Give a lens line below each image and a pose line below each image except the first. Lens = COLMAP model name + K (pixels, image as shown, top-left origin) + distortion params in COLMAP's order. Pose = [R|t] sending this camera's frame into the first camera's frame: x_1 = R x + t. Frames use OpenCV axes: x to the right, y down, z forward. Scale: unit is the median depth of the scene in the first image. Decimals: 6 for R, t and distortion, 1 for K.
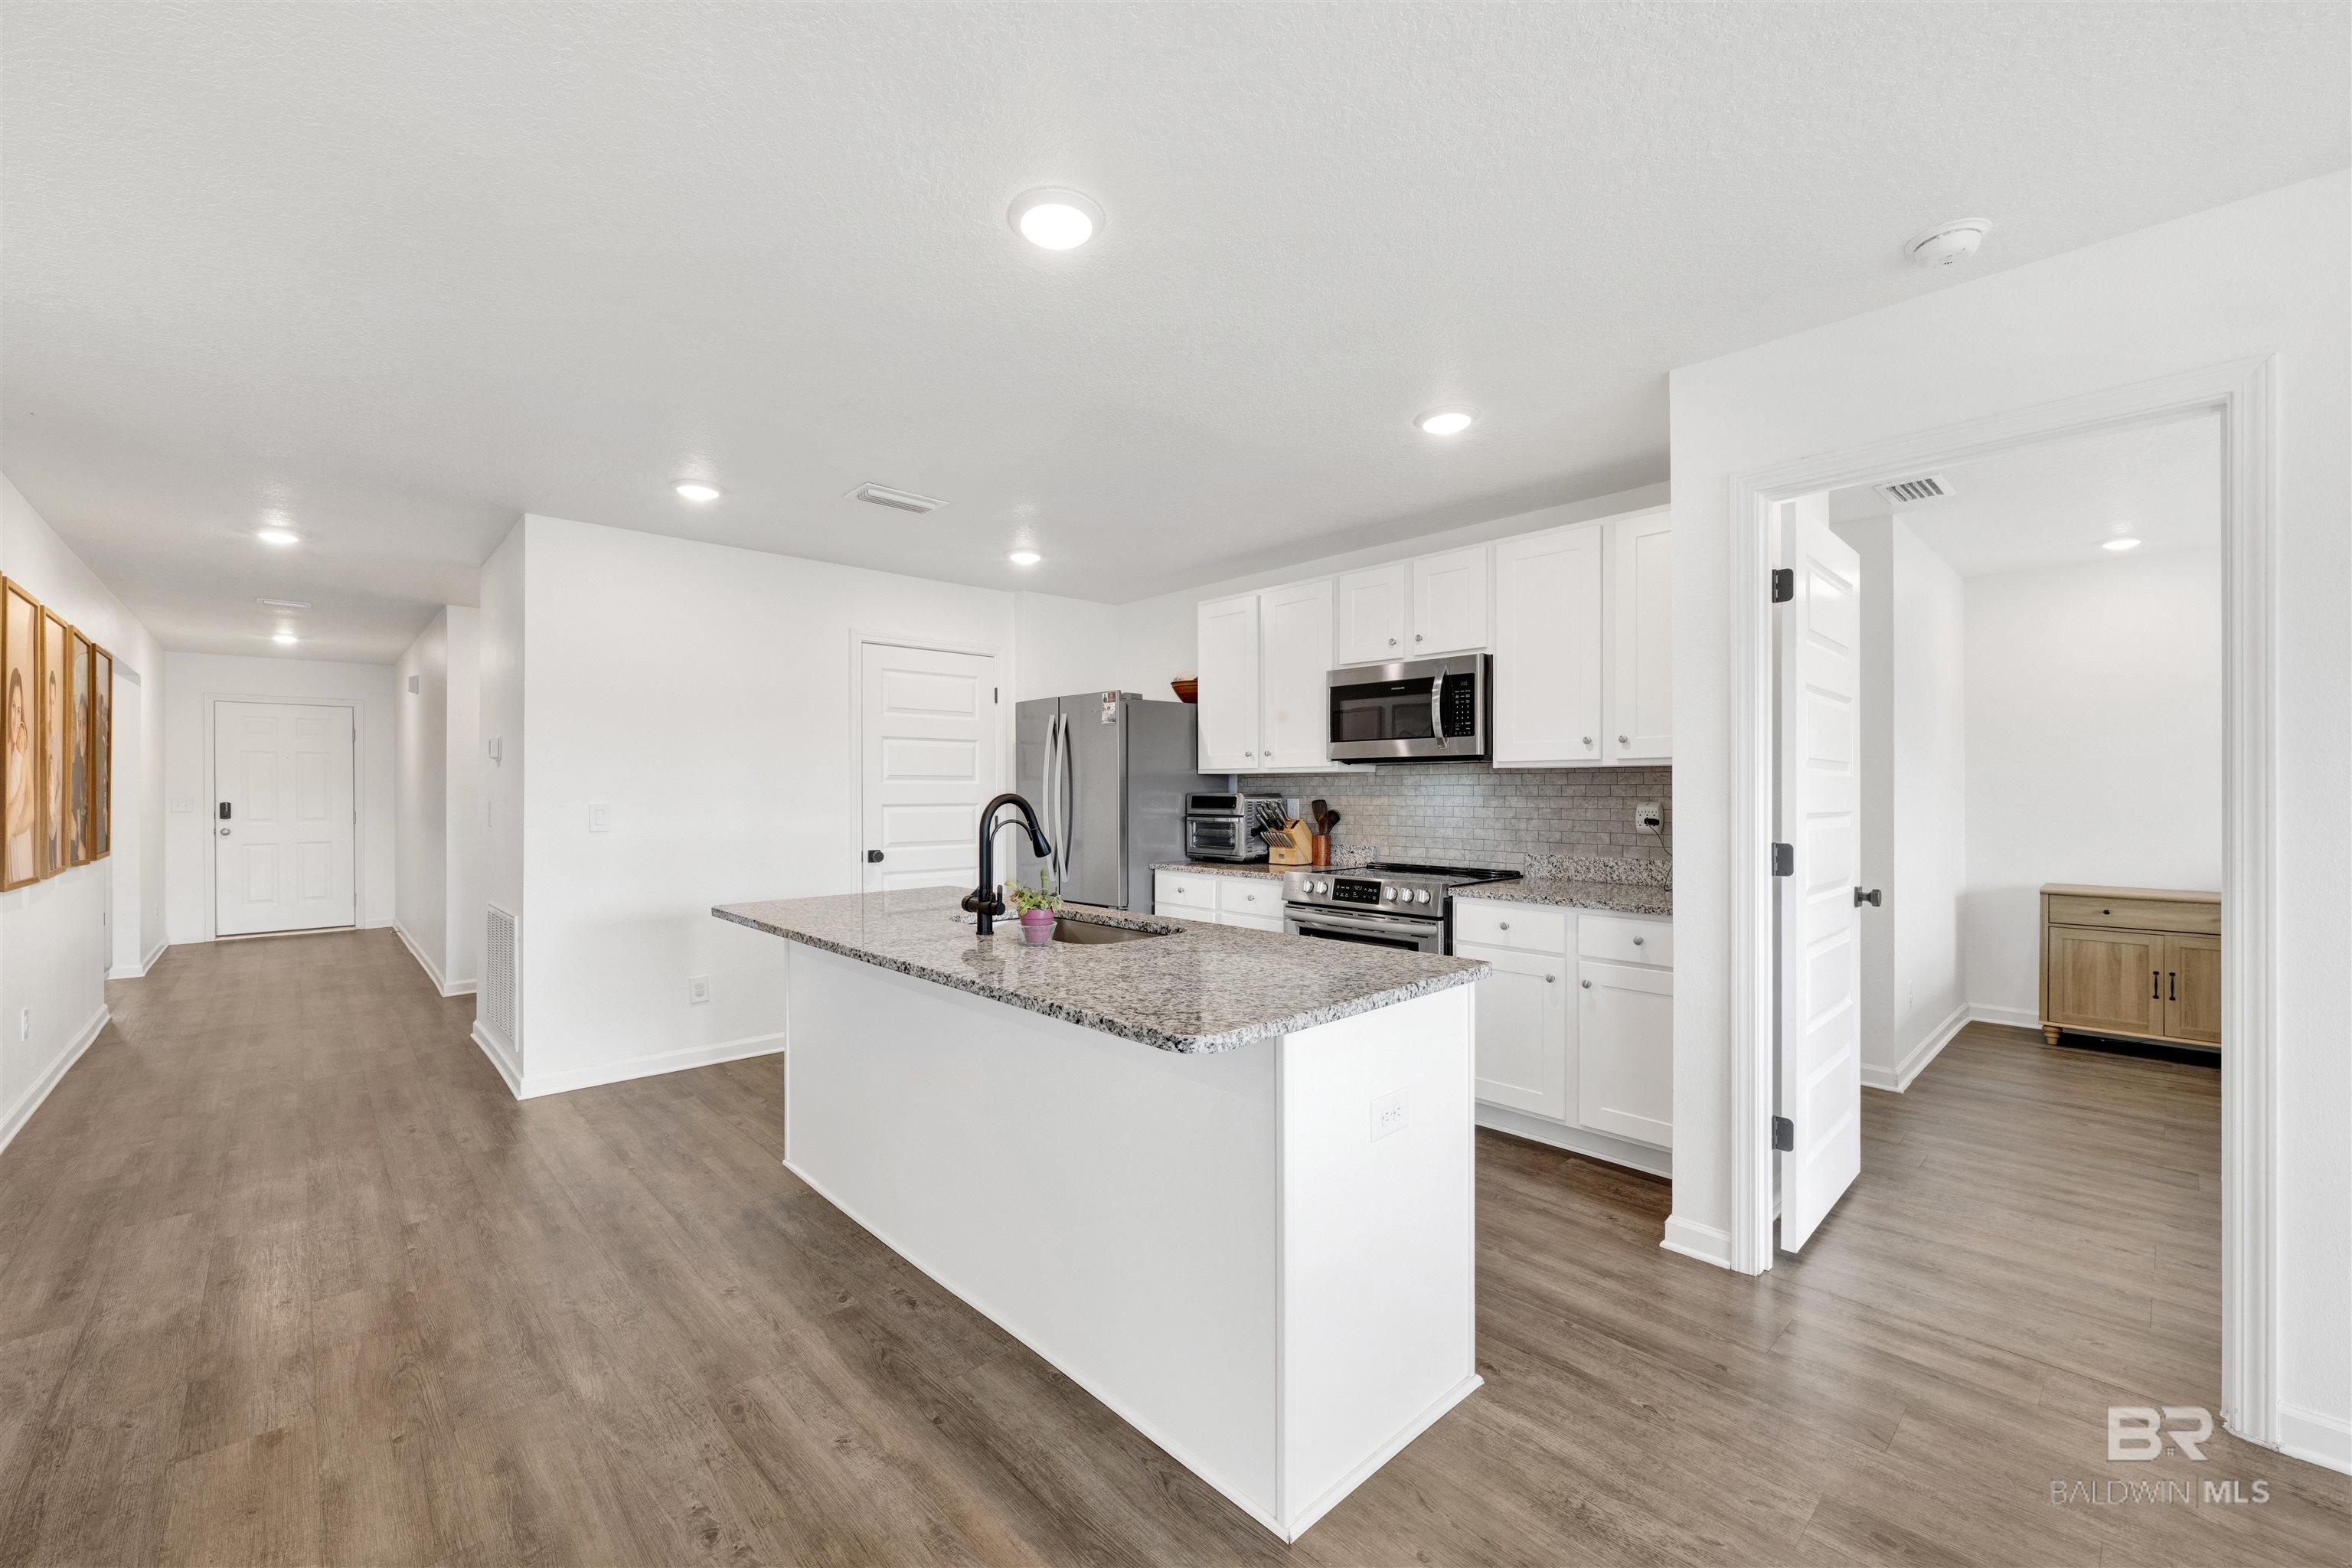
lens RADIAL K [[945.4, 0, 1169.9], [0, 945.4, 794.7], [0, 0, 1]] dist [0.000485, 0.000674]
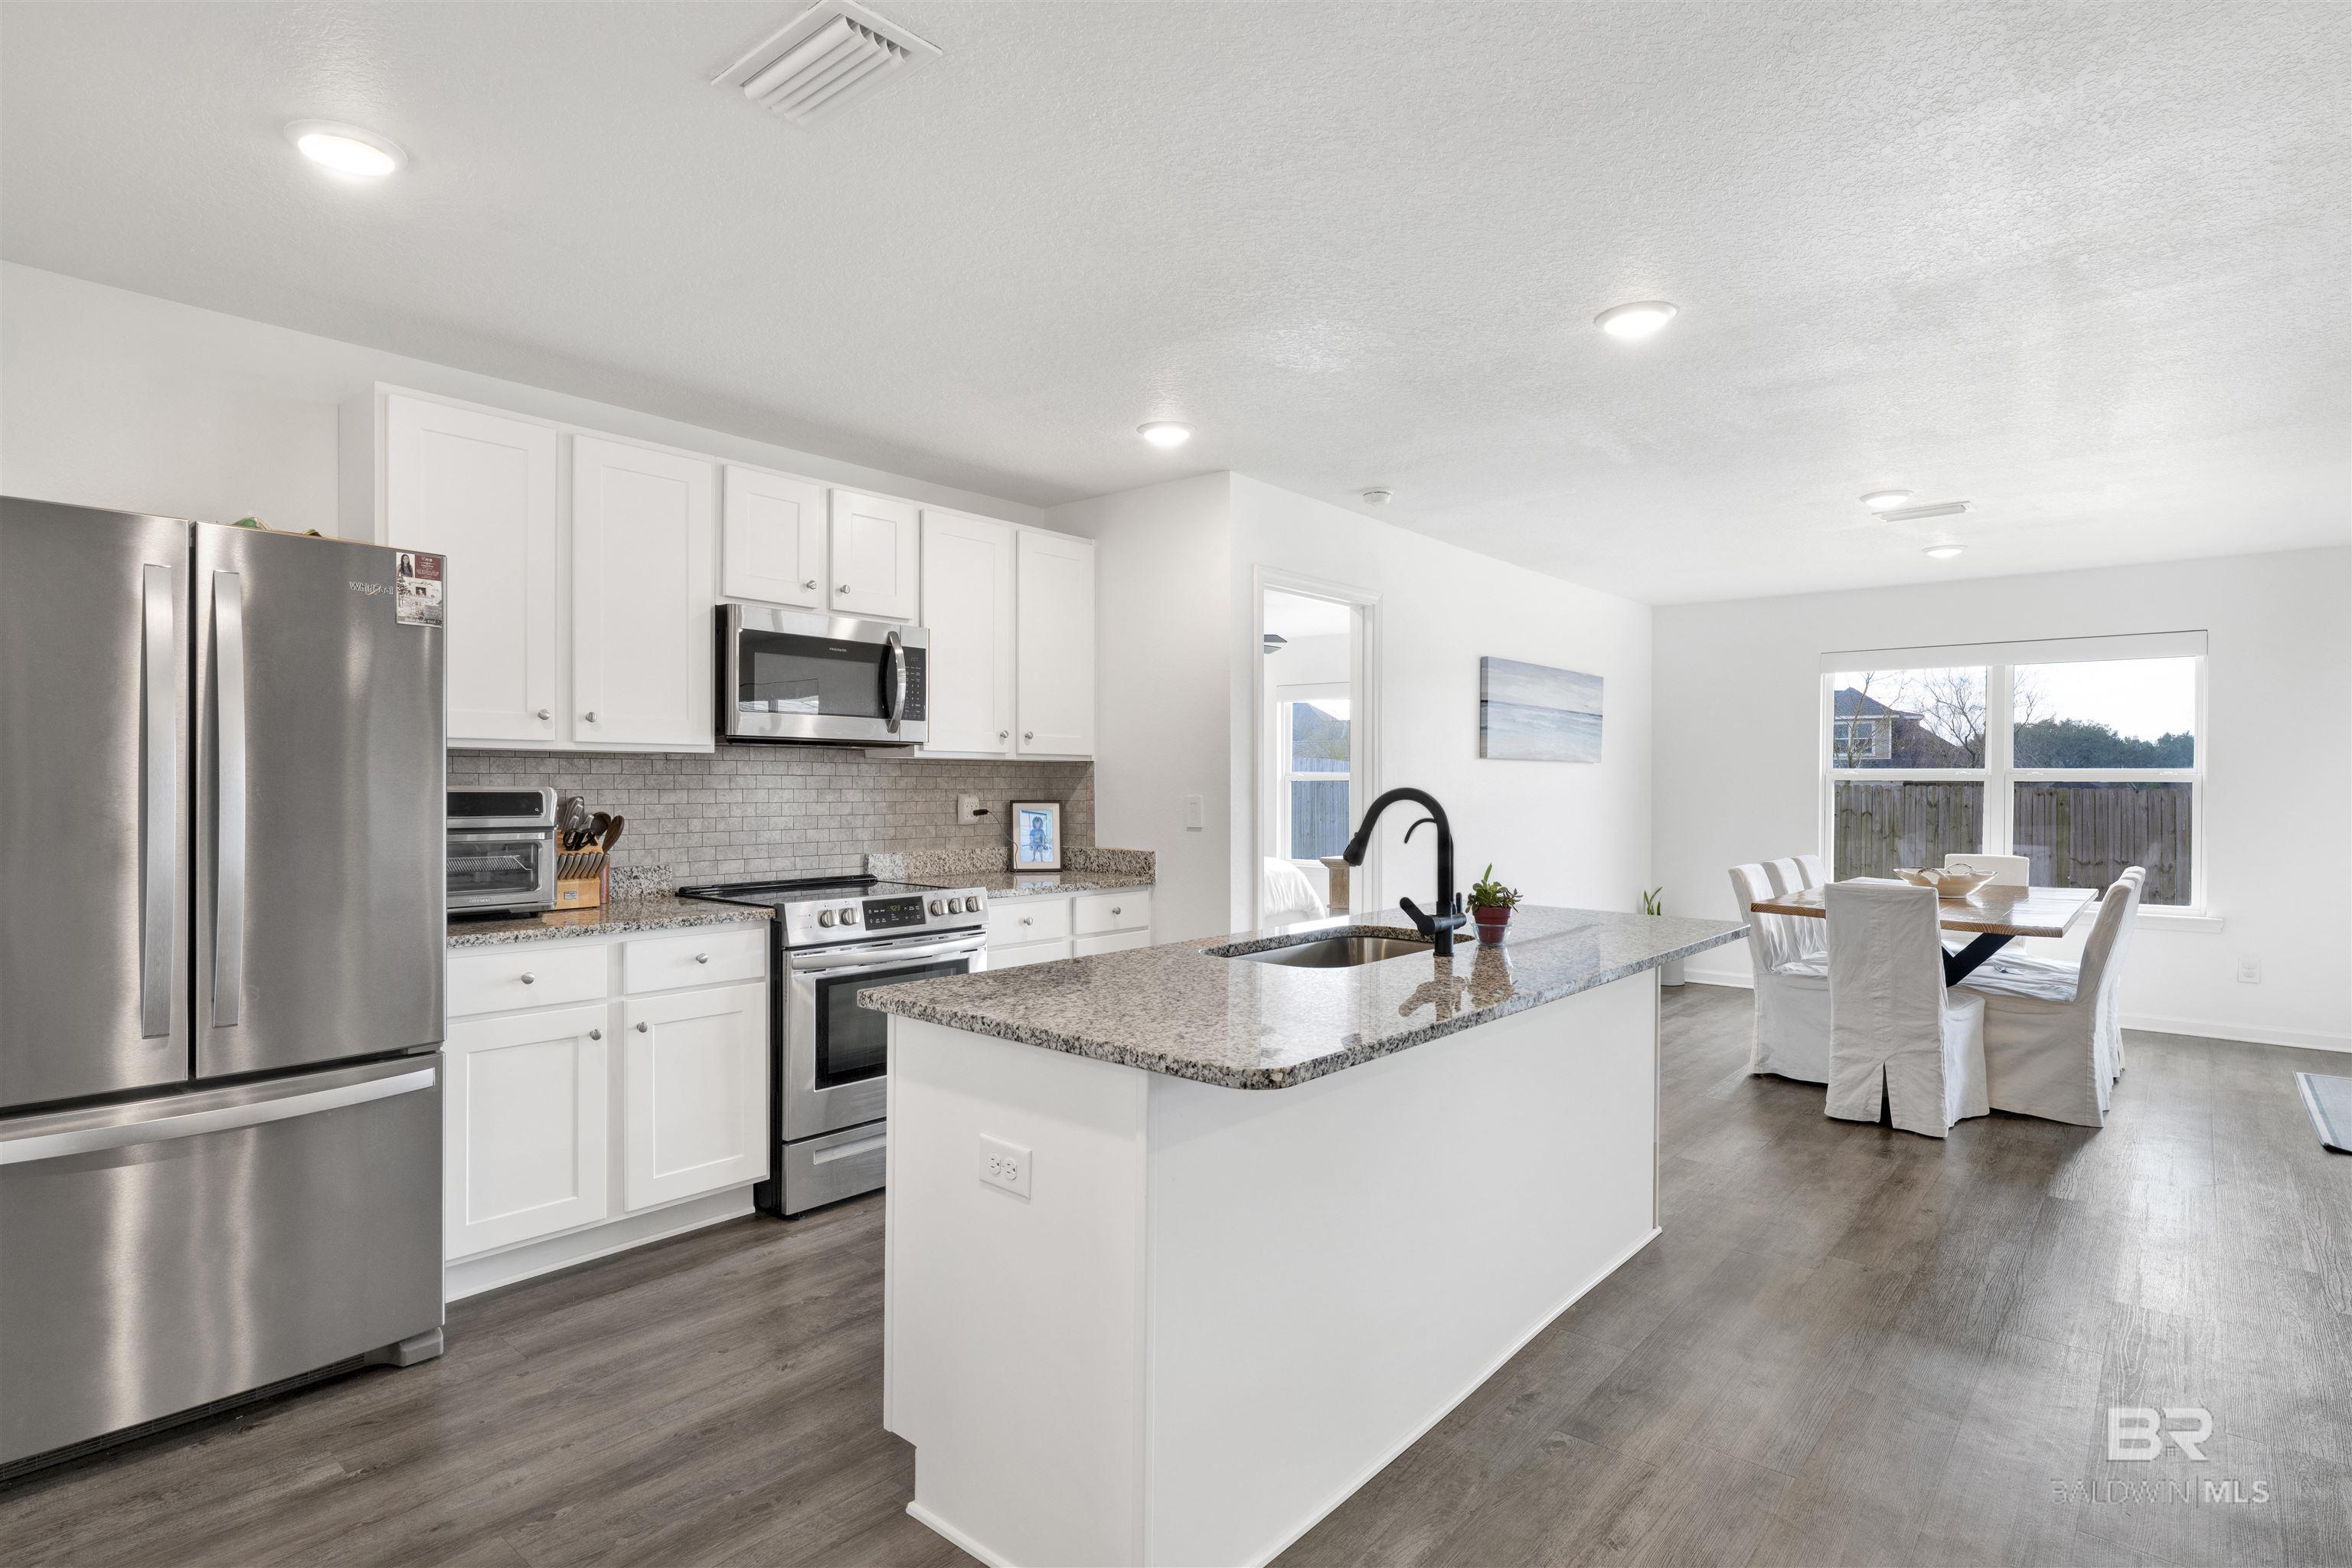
lens RADIAL K [[1202.2, 0, 1173.2], [0, 1202.2, 784.7], [0, 0, 1]] dist [0.019638, 0.000336]
pose [[-0.119255, 0.000574, 0.992864, -0.728146], [0.001052, 0.999999, -0.000452, -0.001442], [-0.992863, 0.000991, -0.119255, 0.807238]]
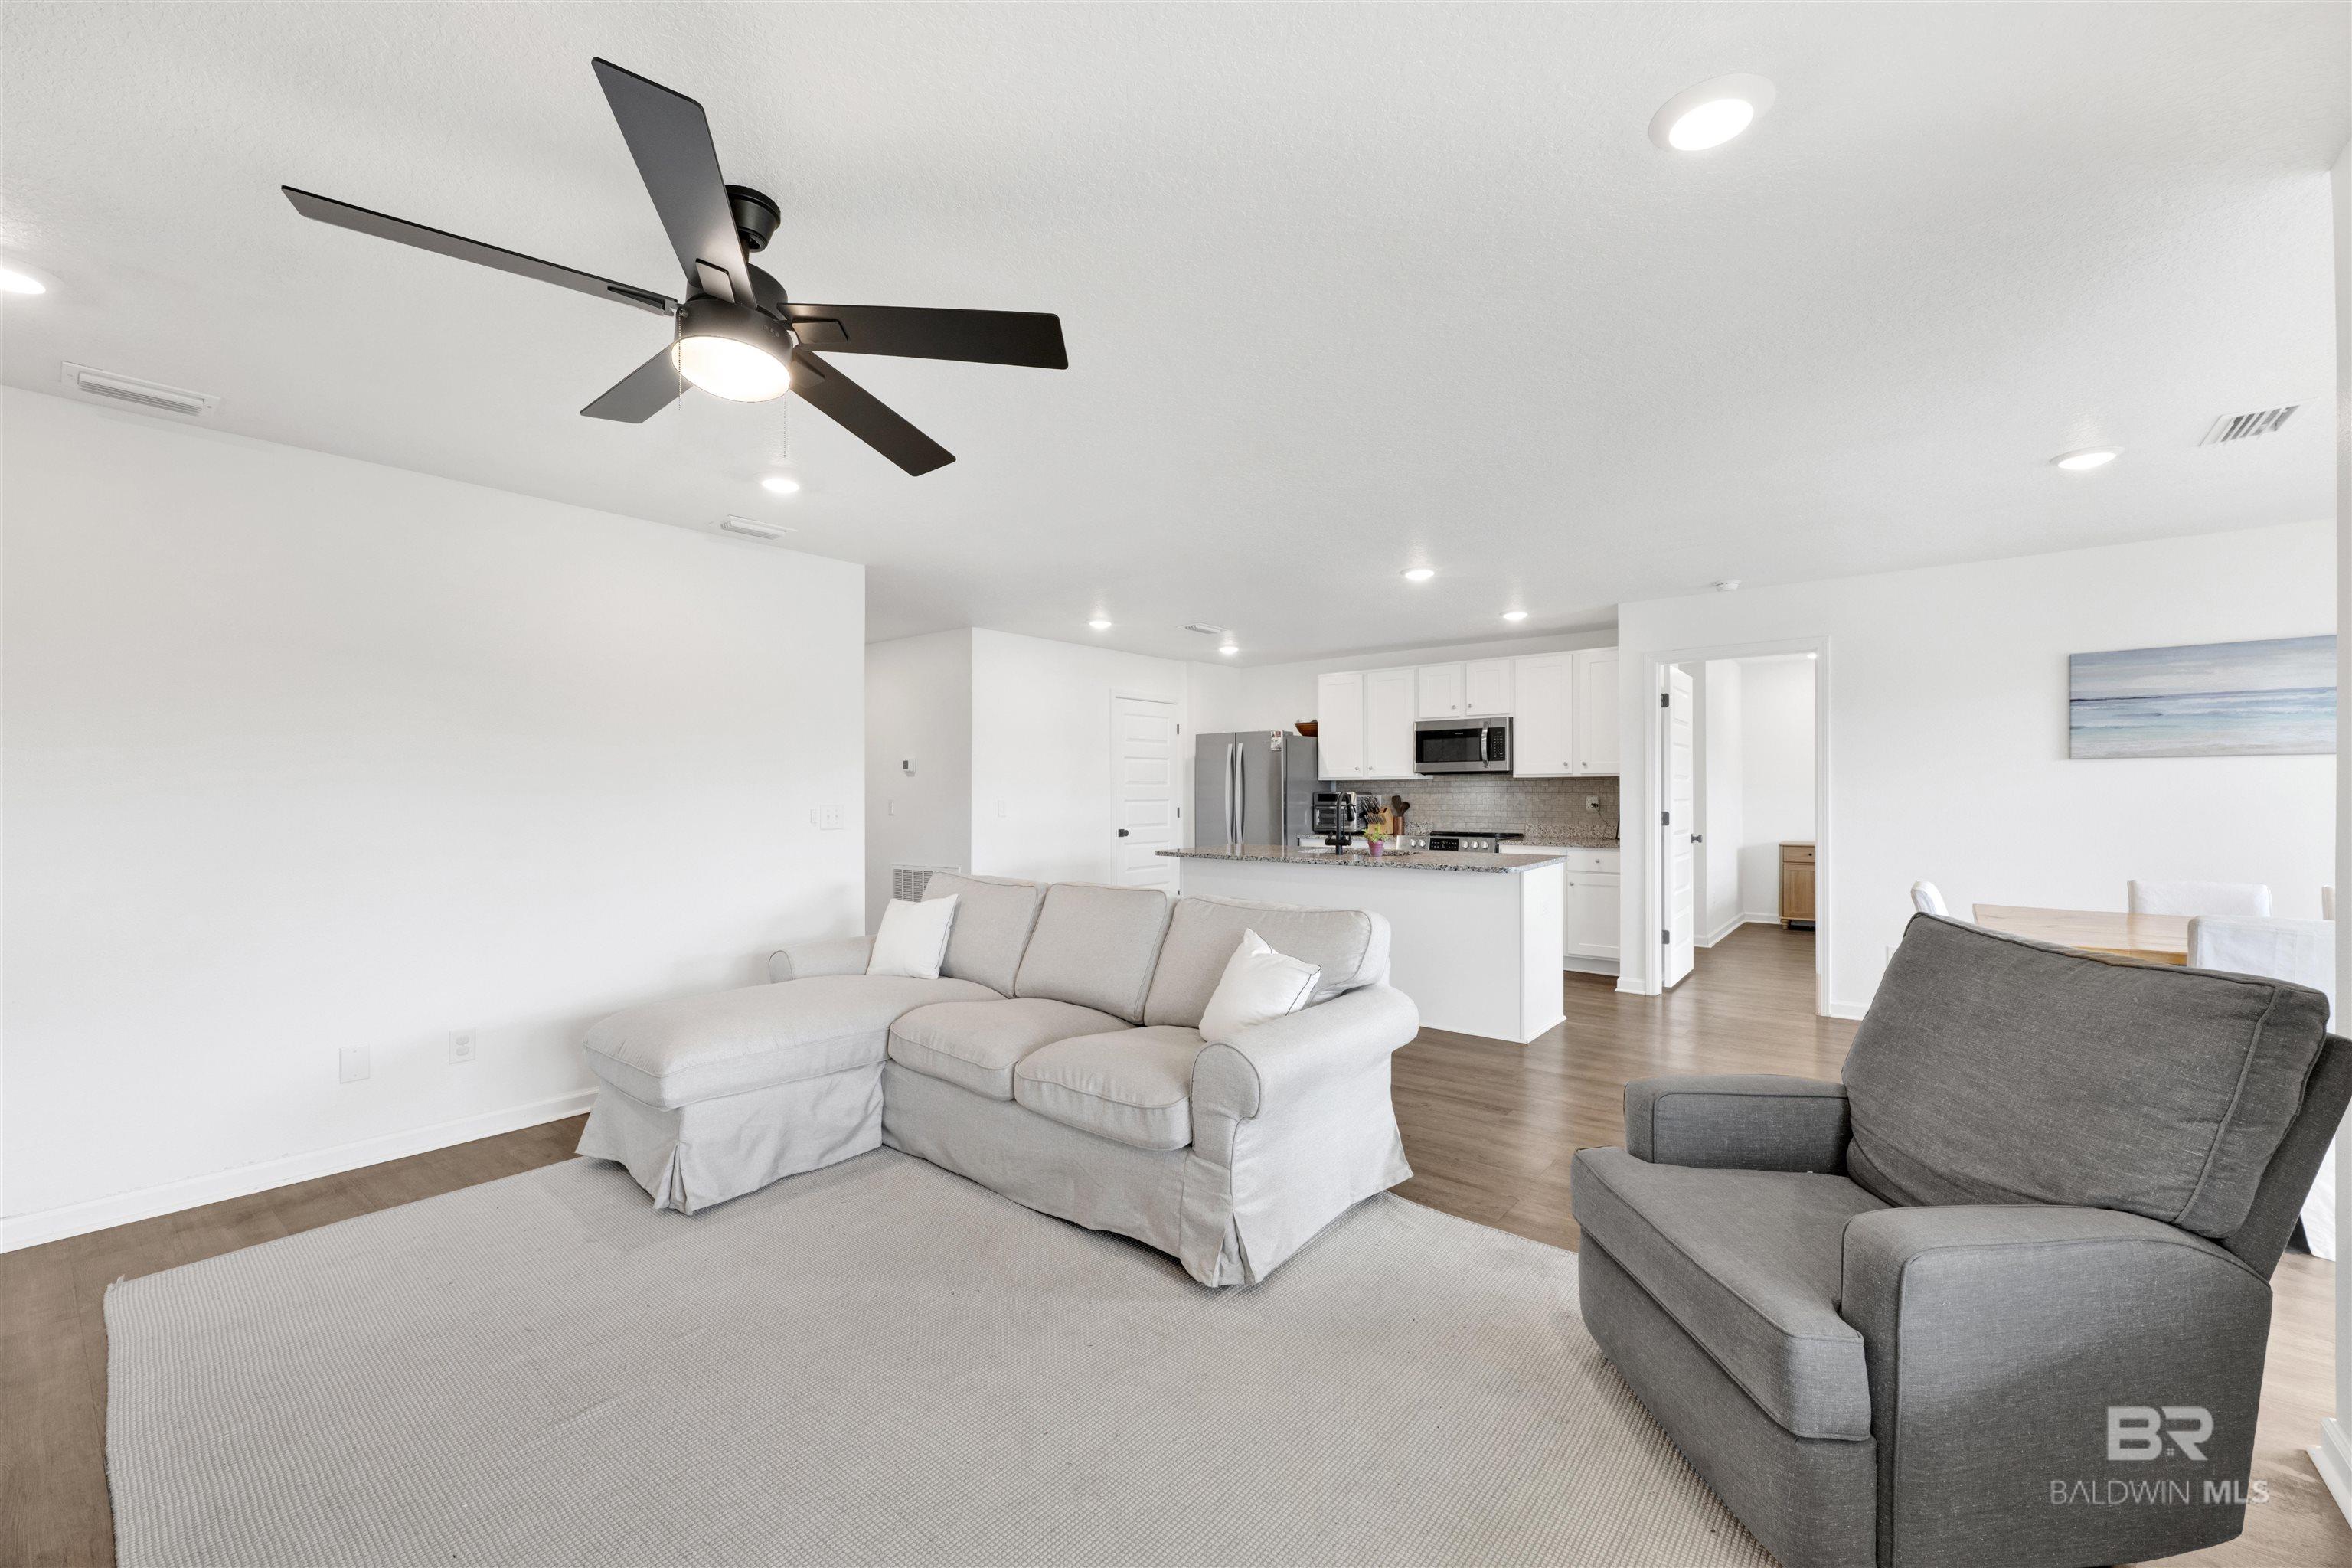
lens RADIAL K [[945.4, 0, 1178.2], [0, 945.4, 799.1], [0, 0, 1]] dist [0.000485, 0.000674]
pose [[0.988722, -0.003652, 0.149719, -0.538527], [0.003419, 0.999993, 0.001811, 0.007891], [-0.149725, -0.001279, 0.988727, -0.682042]]
